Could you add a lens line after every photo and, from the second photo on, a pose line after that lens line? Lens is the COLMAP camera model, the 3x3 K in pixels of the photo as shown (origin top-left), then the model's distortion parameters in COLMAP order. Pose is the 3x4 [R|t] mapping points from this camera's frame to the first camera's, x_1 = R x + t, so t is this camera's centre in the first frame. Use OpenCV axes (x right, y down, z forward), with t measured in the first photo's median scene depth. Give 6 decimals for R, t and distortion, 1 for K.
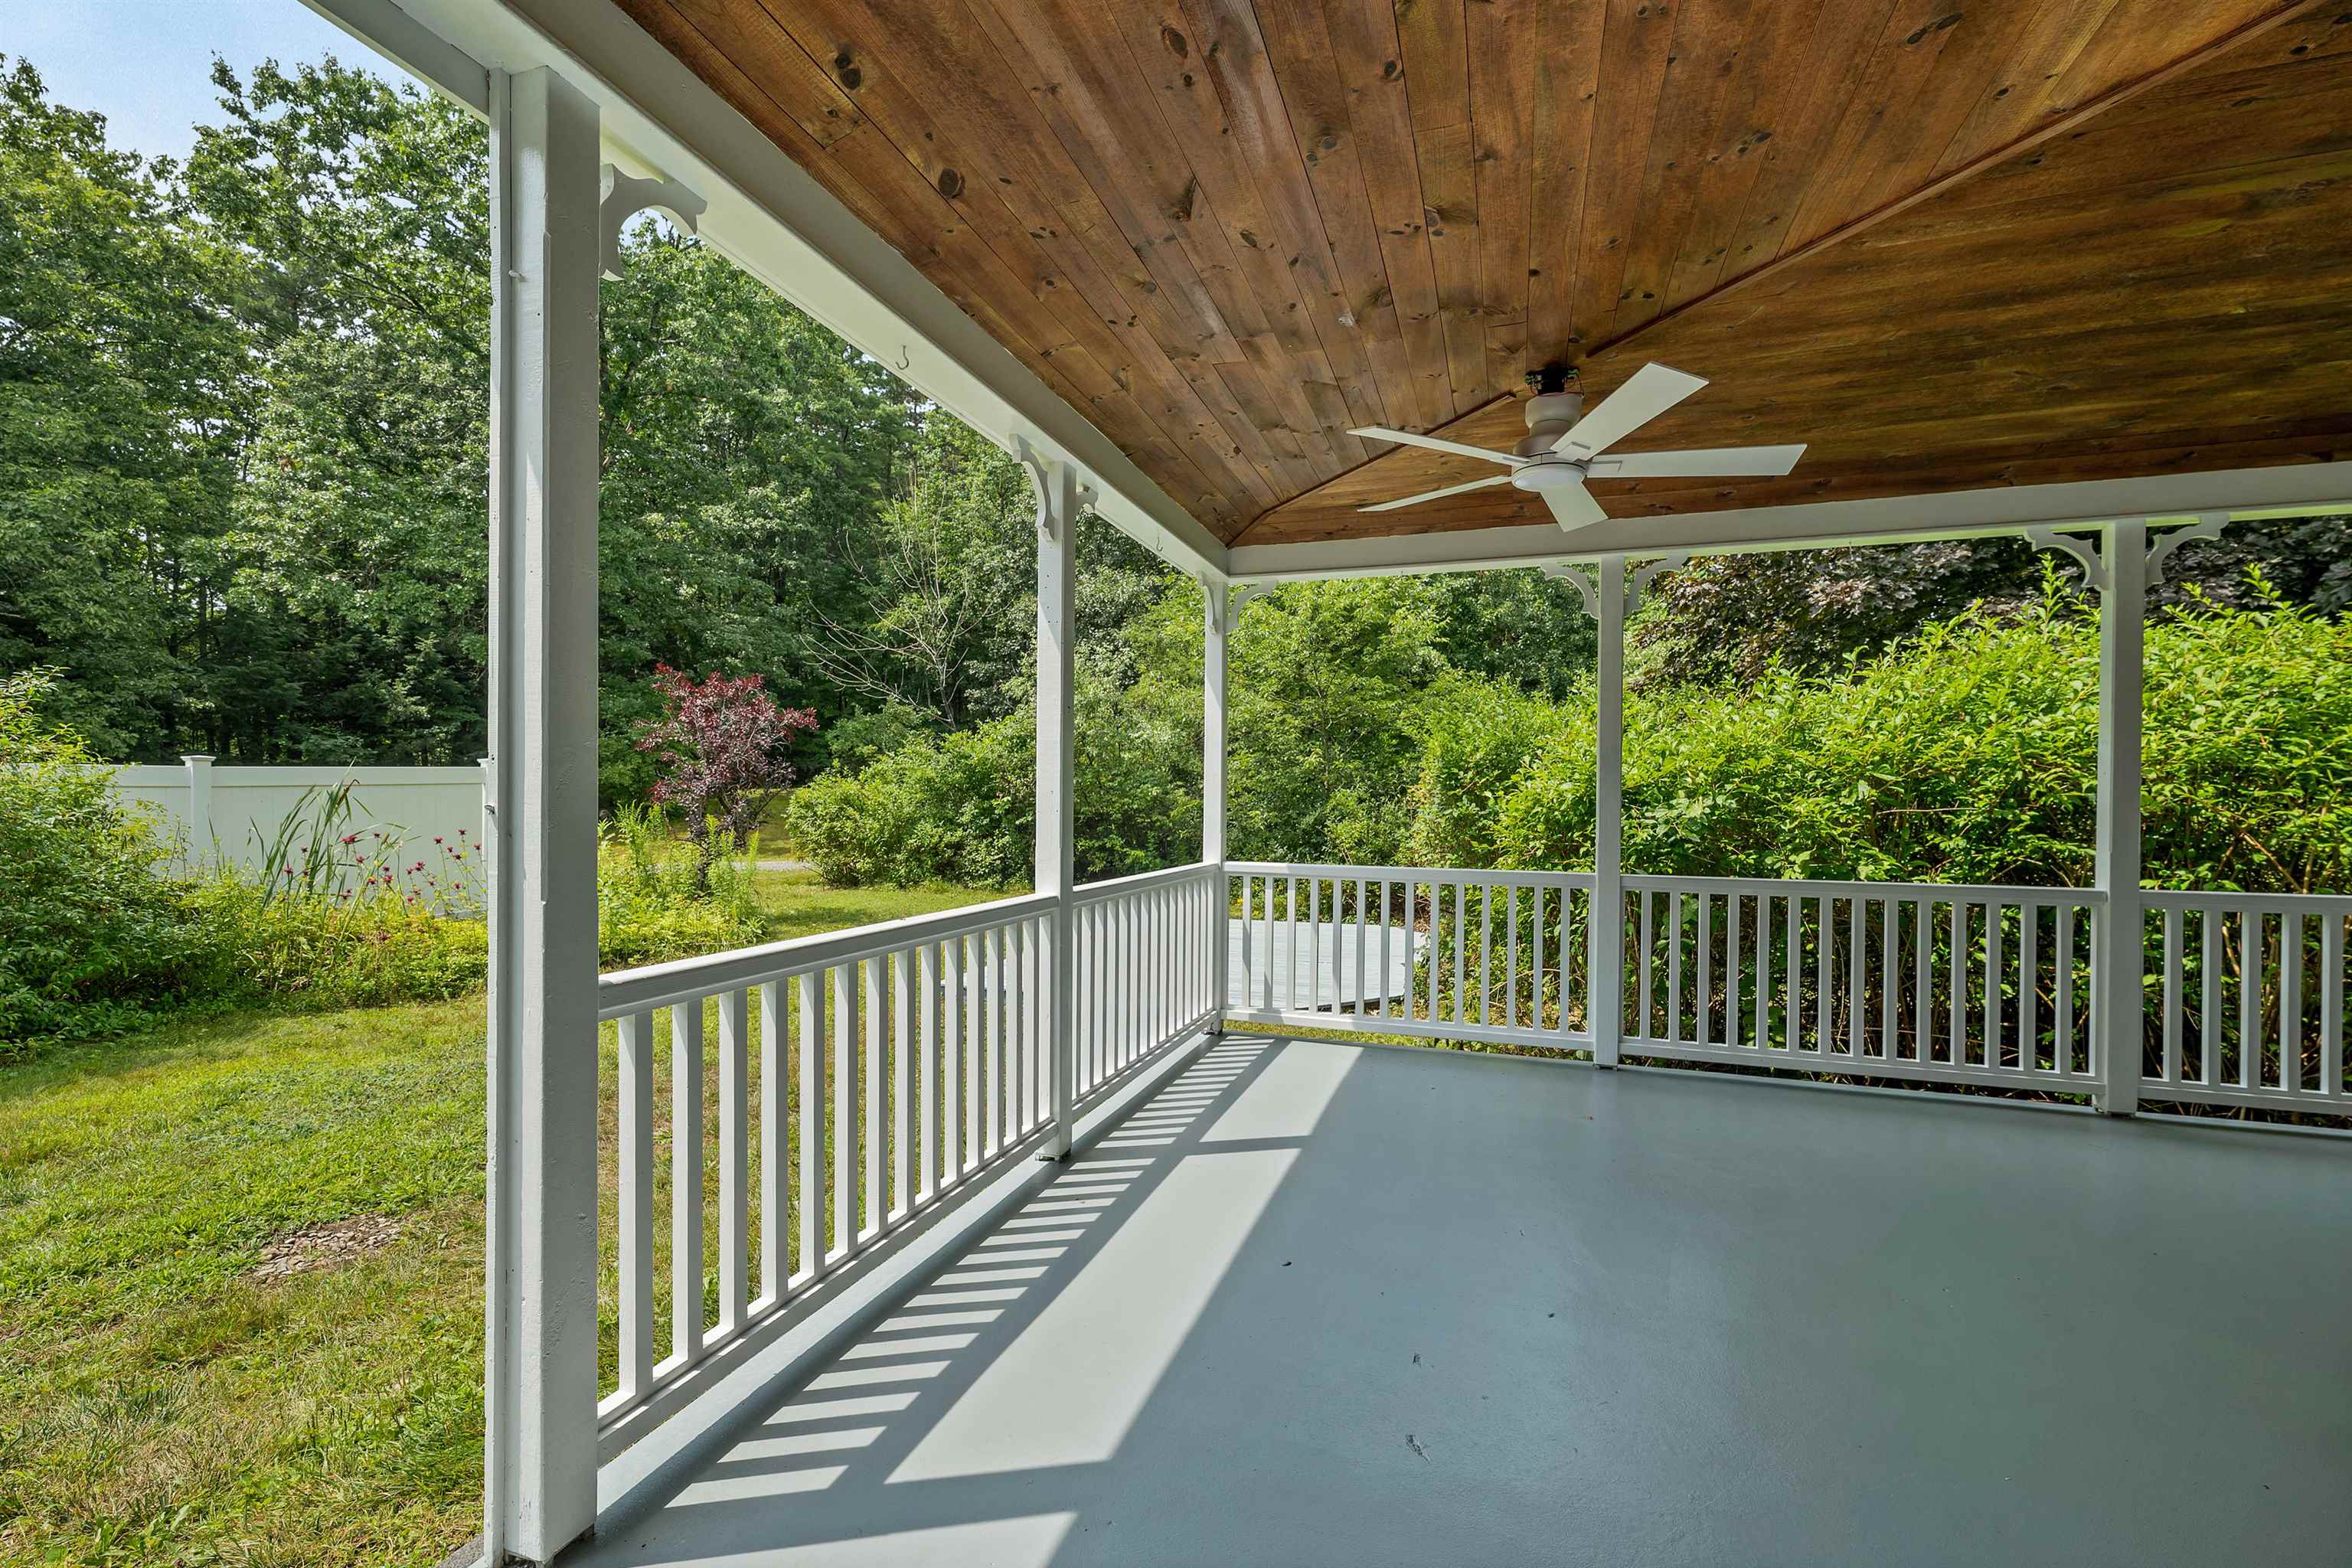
lens RADIAL K [[1002.7, 0, 1174.0], [0, 1002.7, 796.2], [0, 0, 1]] dist [0.002953, 0.000315]
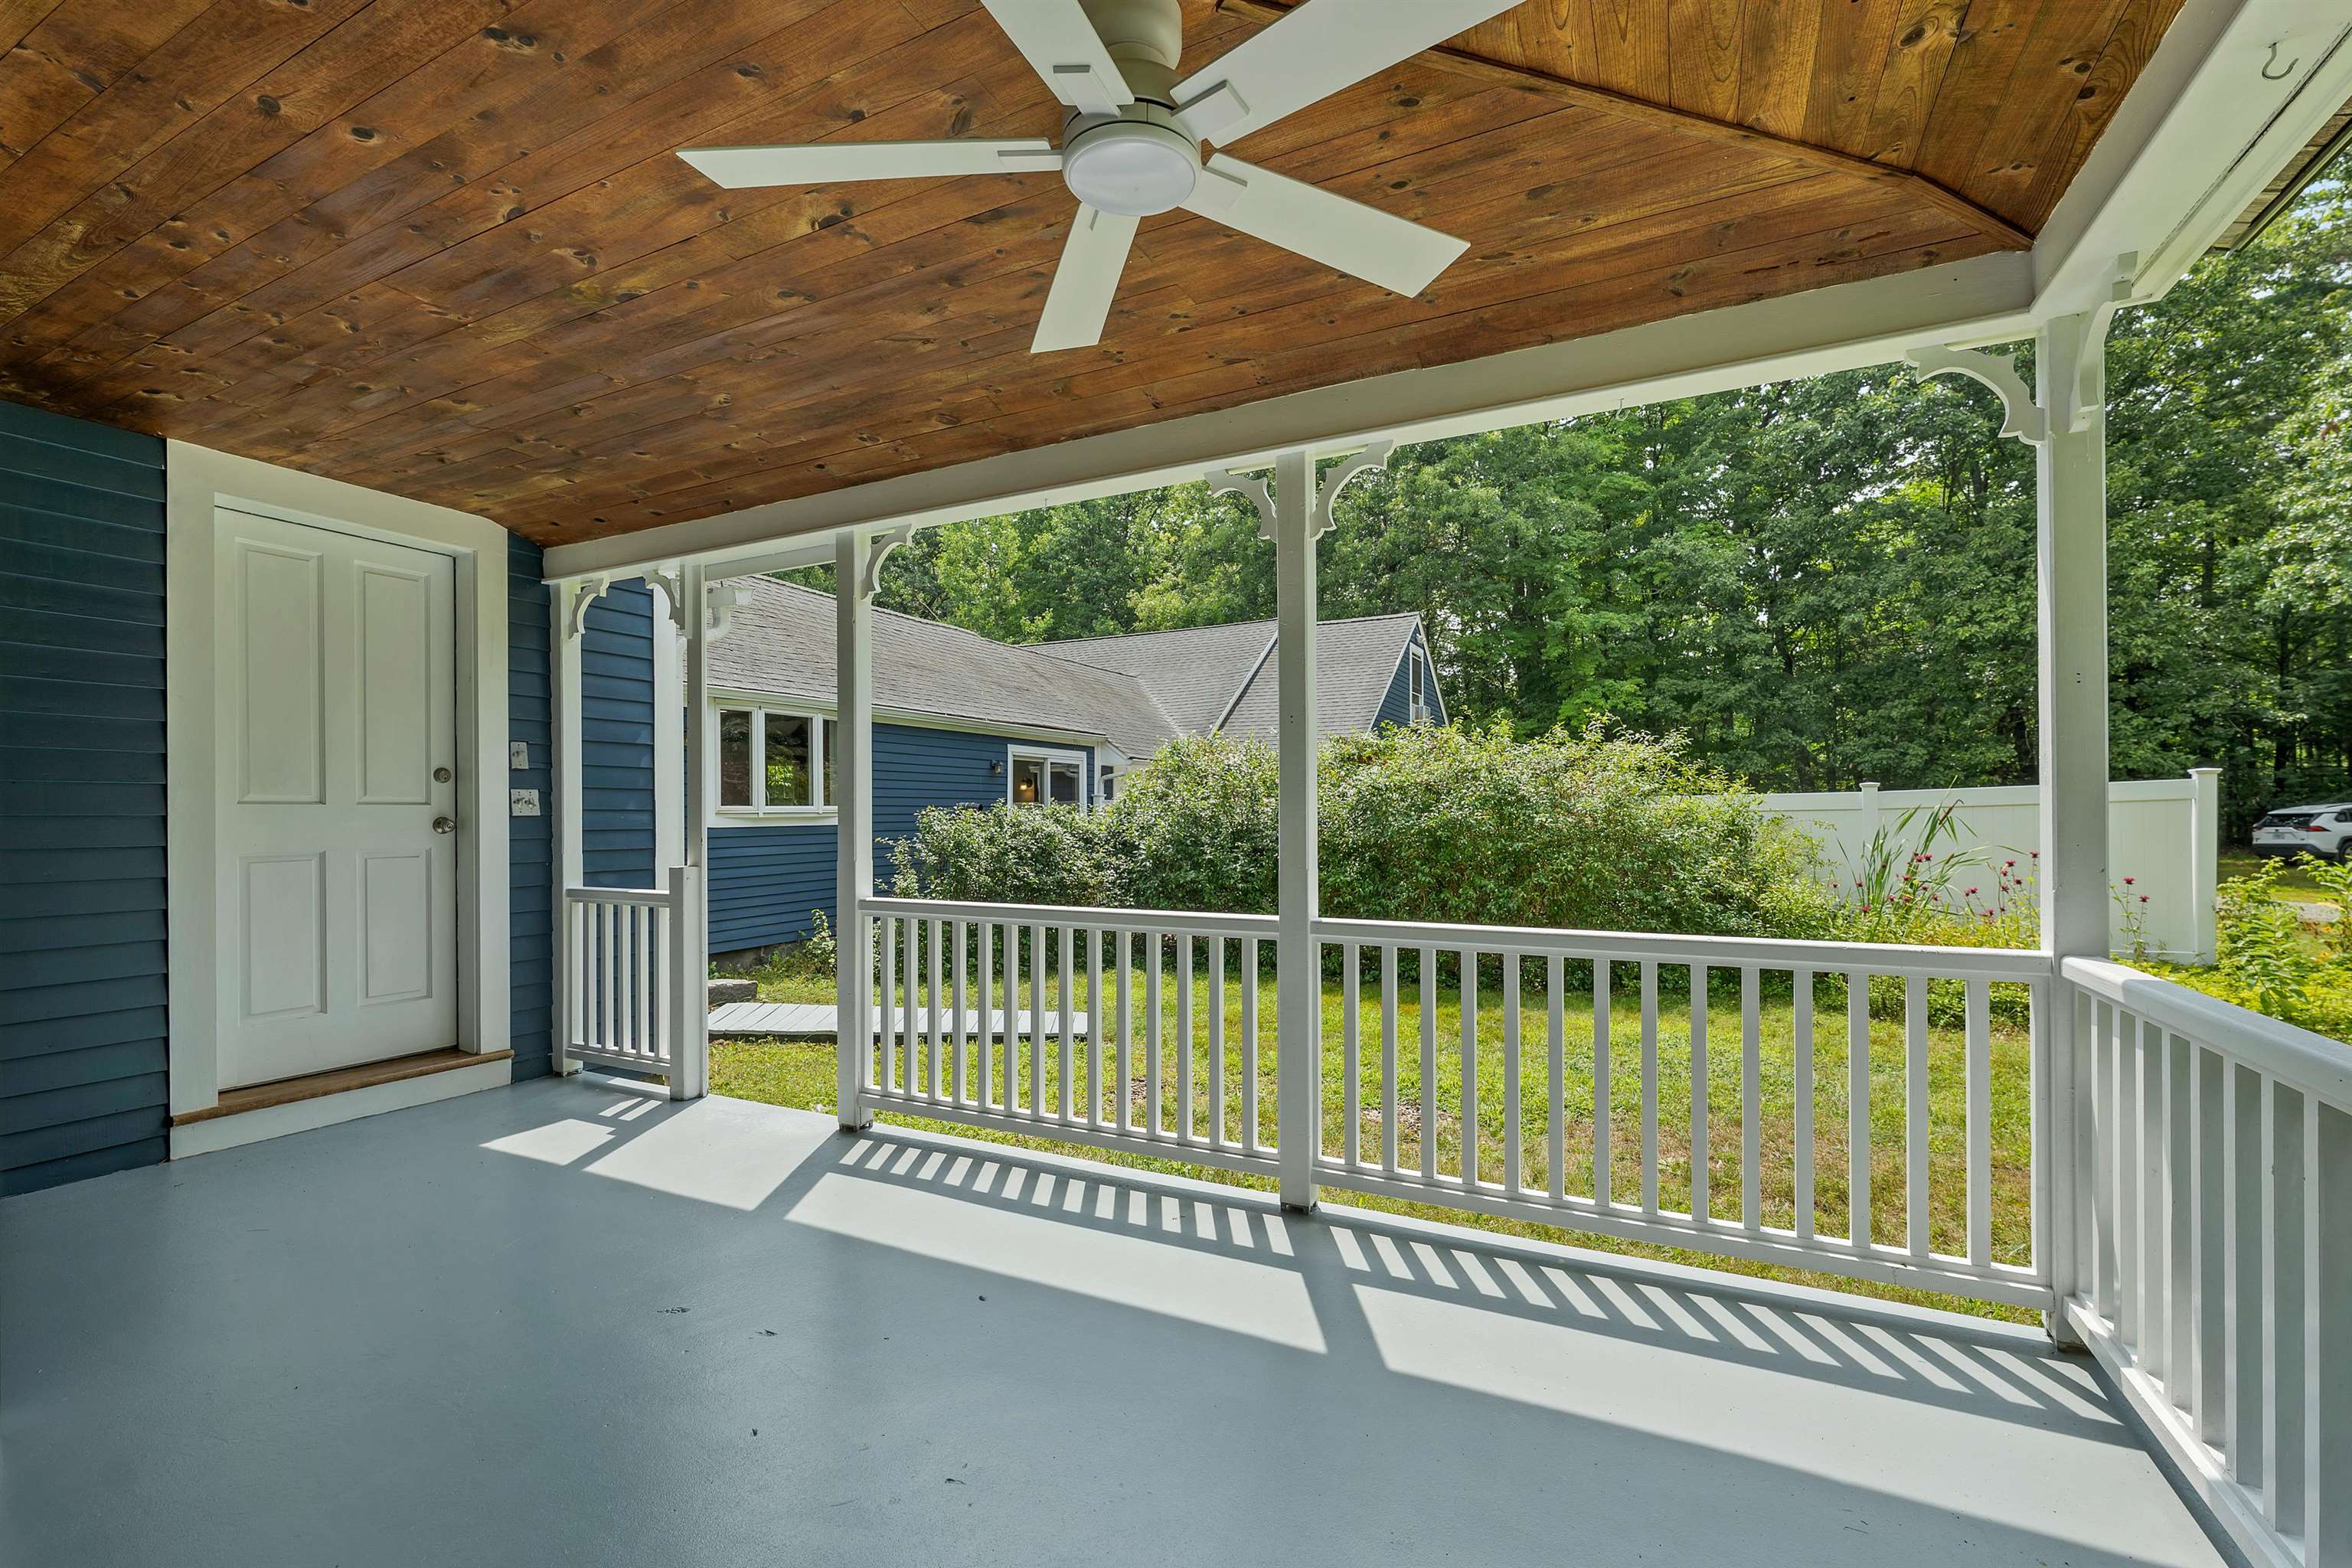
lens RADIAL K [[1002.7, 0, 1176.3], [0, 1002.7, 804.5], [0, 0, 1]] dist [0.002953, 0.000315]
pose [[-0.132705, -0.012317, -0.991079, 0.307837], [0.000523, 0.999922, -0.012497, -0.001152], [0.991155, -0.002176, -0.132689, 0.379186]]
